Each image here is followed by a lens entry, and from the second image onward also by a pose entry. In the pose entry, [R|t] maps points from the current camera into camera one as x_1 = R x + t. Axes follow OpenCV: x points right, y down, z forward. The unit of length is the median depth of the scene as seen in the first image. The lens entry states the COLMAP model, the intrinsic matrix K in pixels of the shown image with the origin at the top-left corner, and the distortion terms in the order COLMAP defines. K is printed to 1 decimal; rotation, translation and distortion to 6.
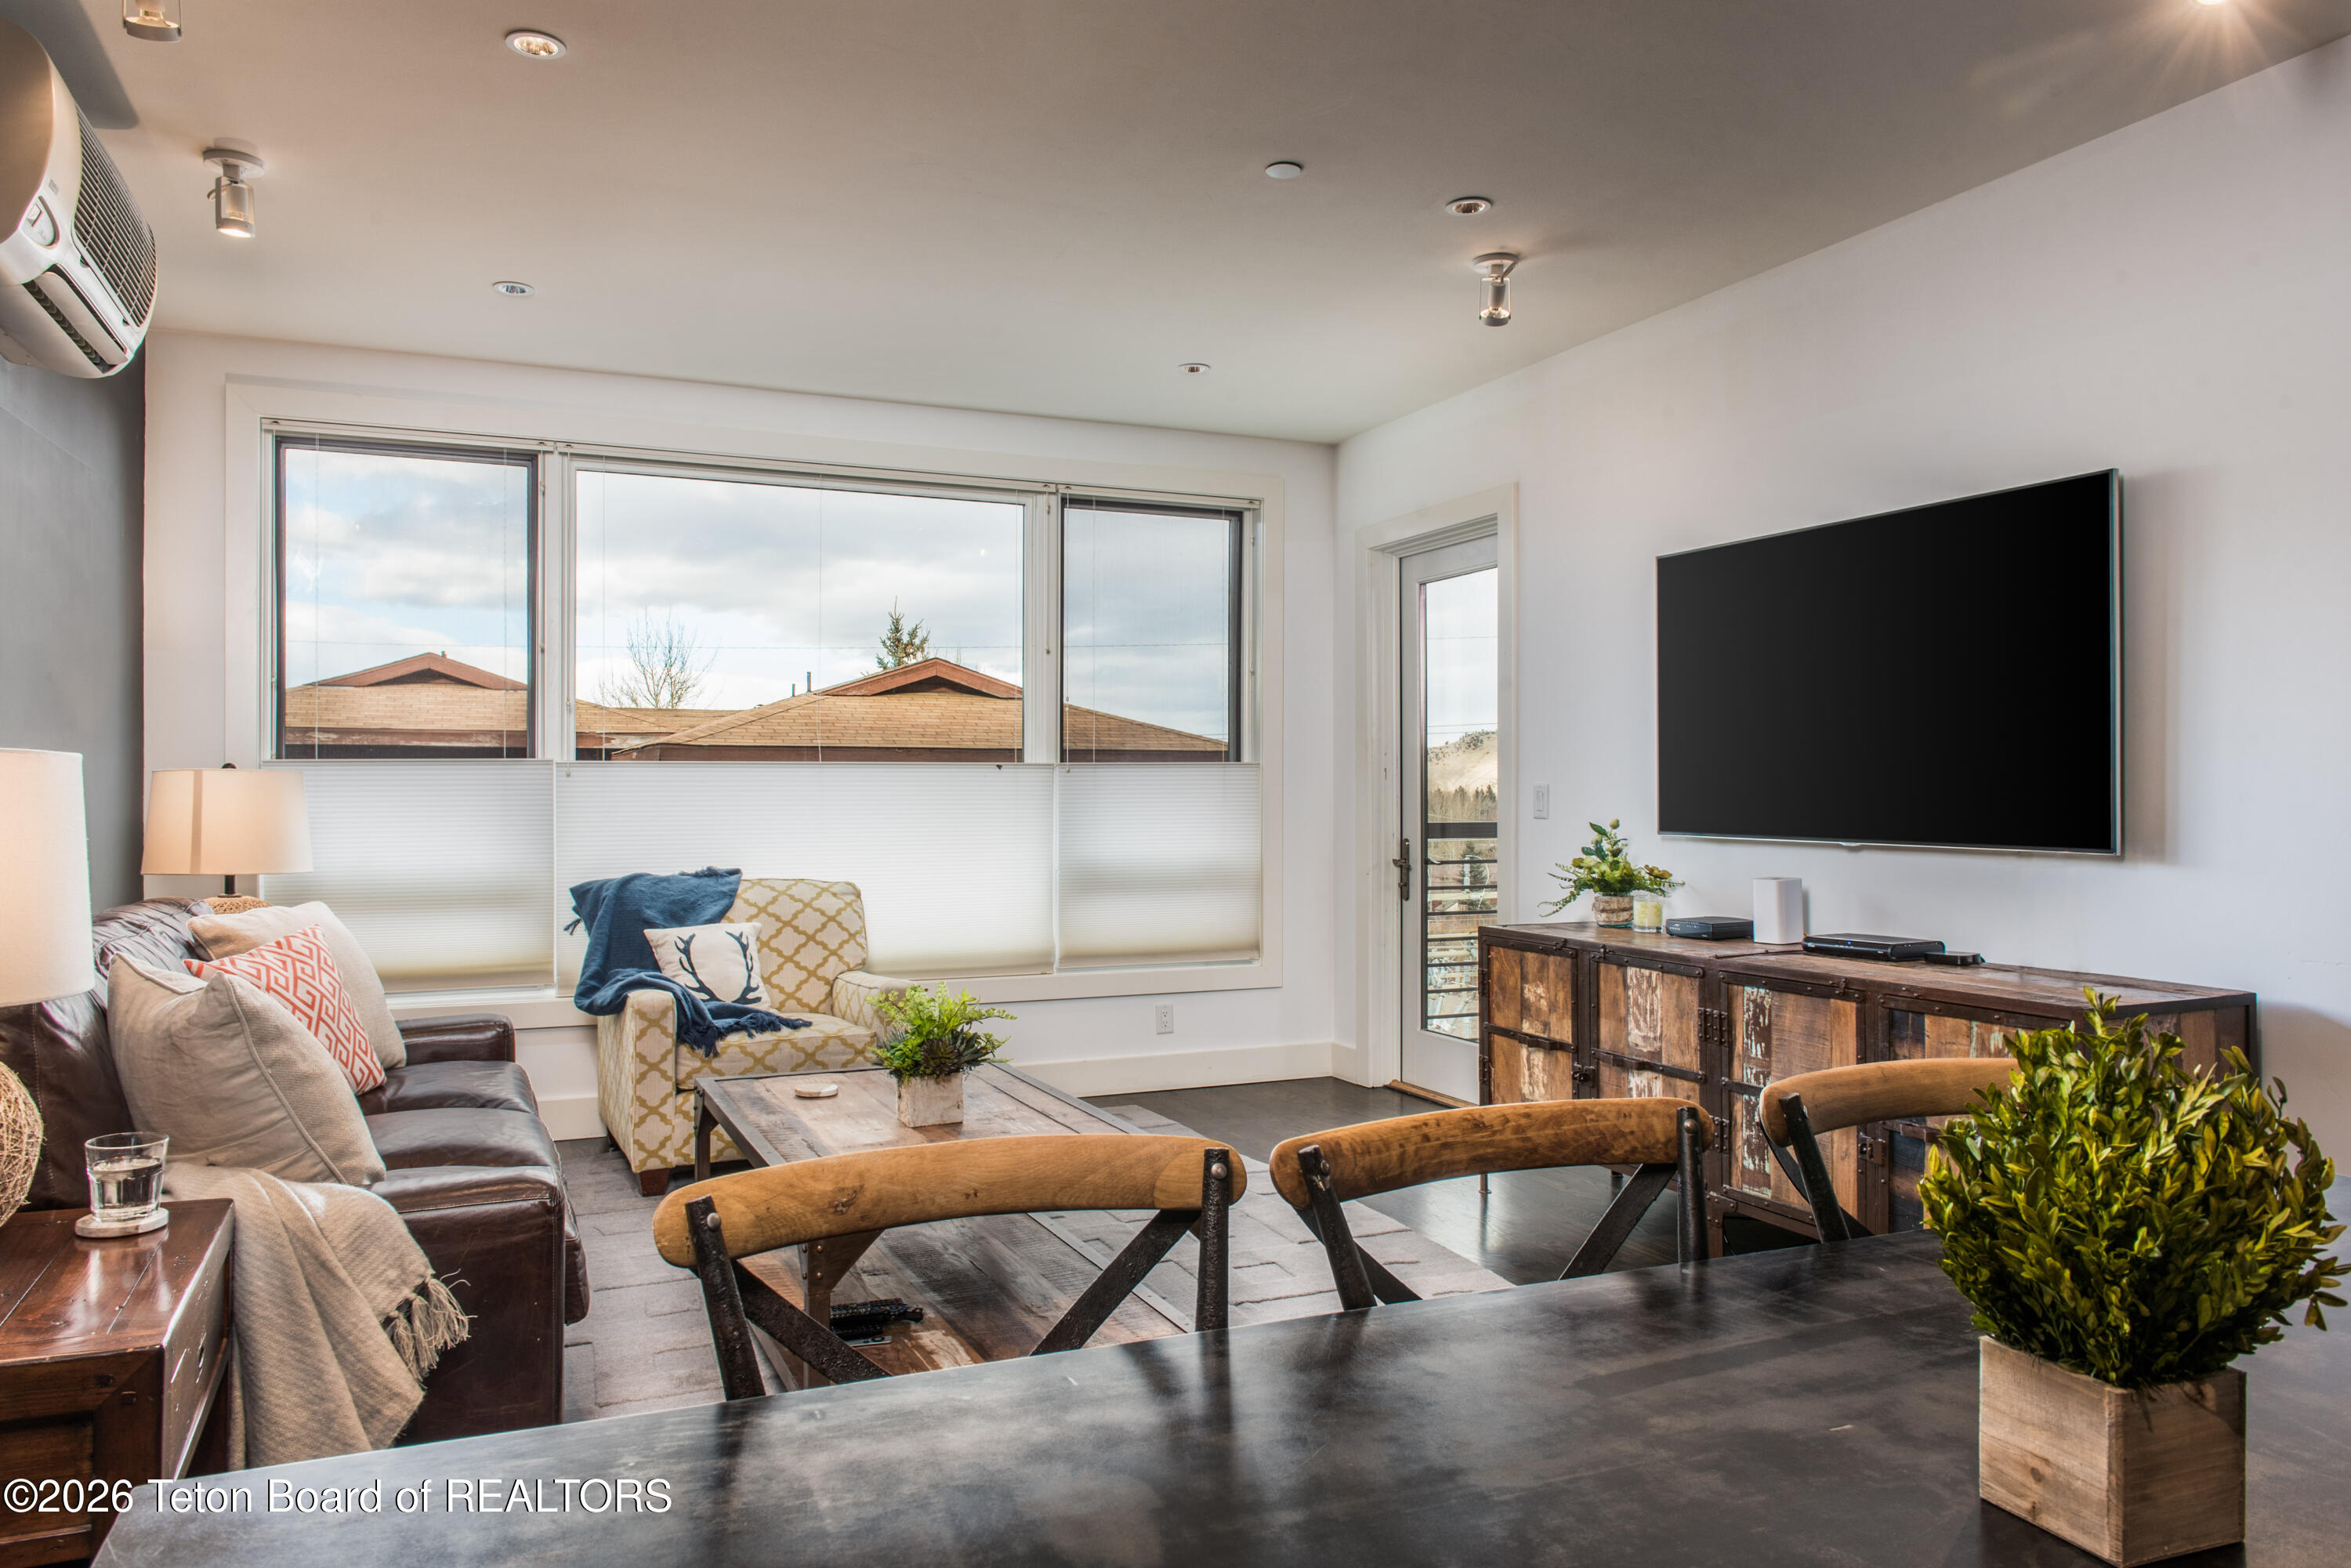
lens RADIAL K [[1613.2, 0, 1175.5], [0, 1613.2, 784.0], [0, 0, 1]] dist [-0.004477, -0.001207]
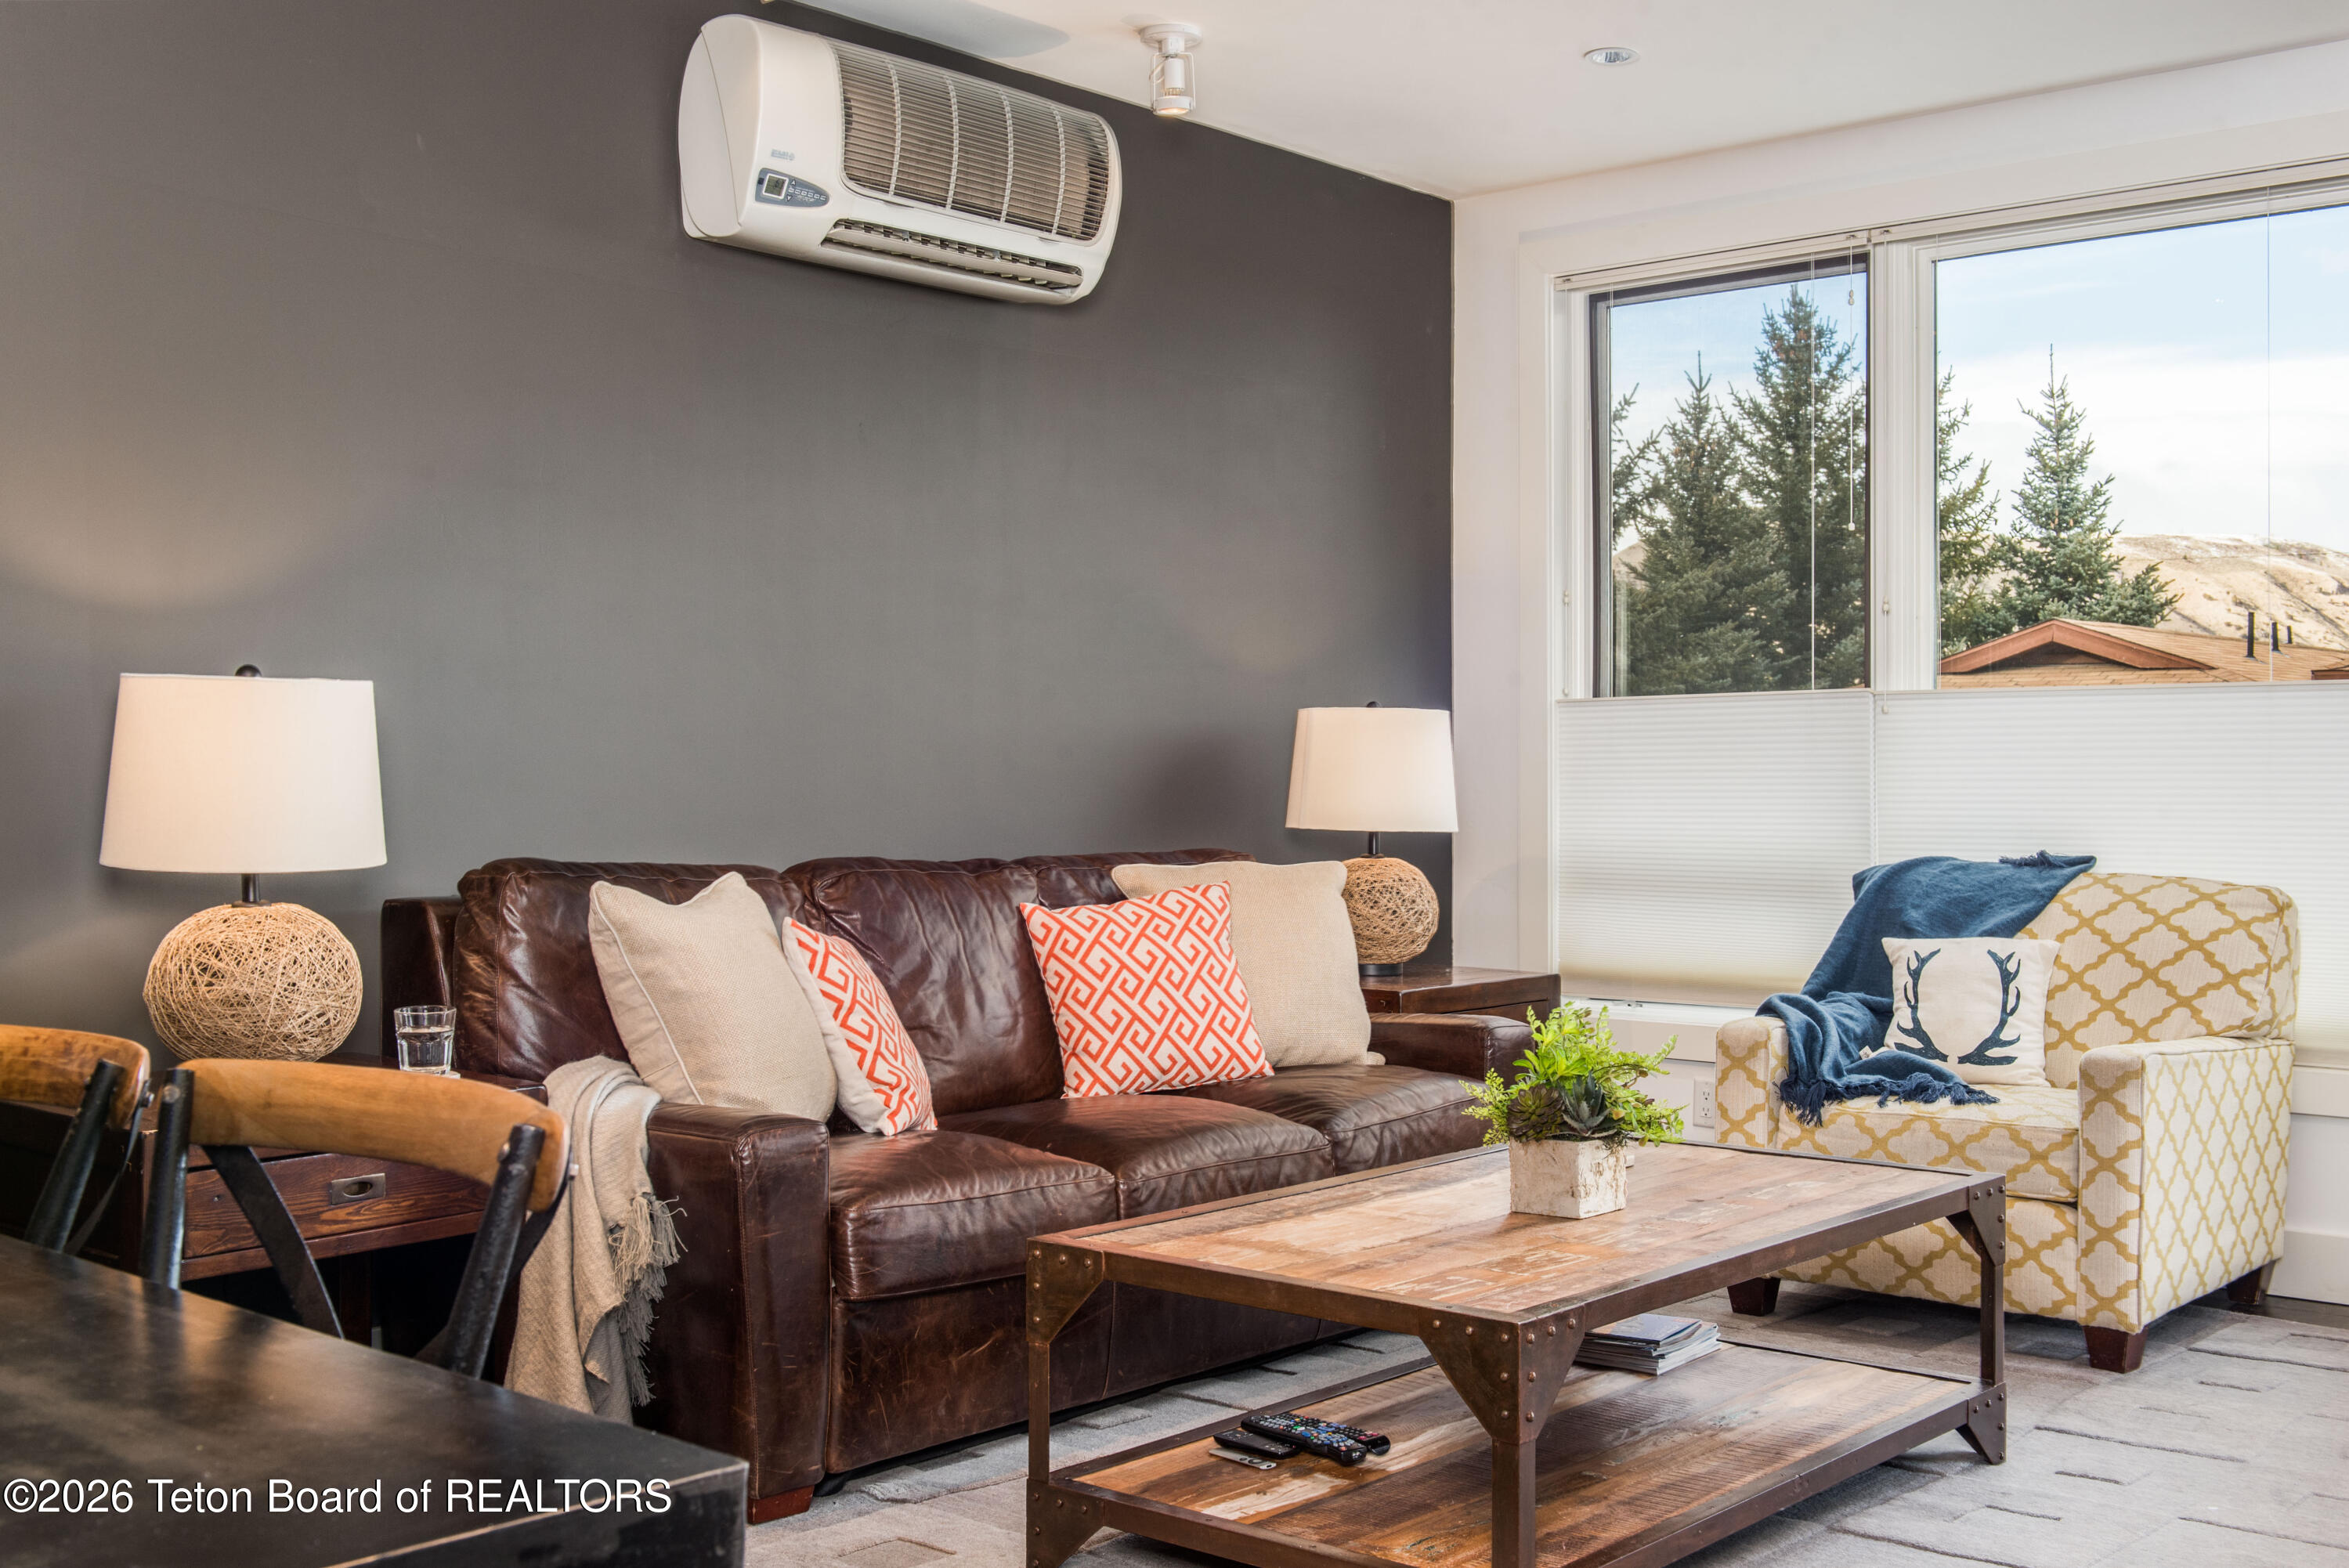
lens RADIAL K [[2495.4, 0, 1169.7], [0, 2495.4, 728.7], [0, 0, 1]] dist [0.002742, -0.011394]
pose [[0.422619, -0.012988, -0.906214, 0.495728], [0.001350, 0.999905, -0.013702, 0.017367], [0.906306, 0.004567, 0.422597, 0.294807]]
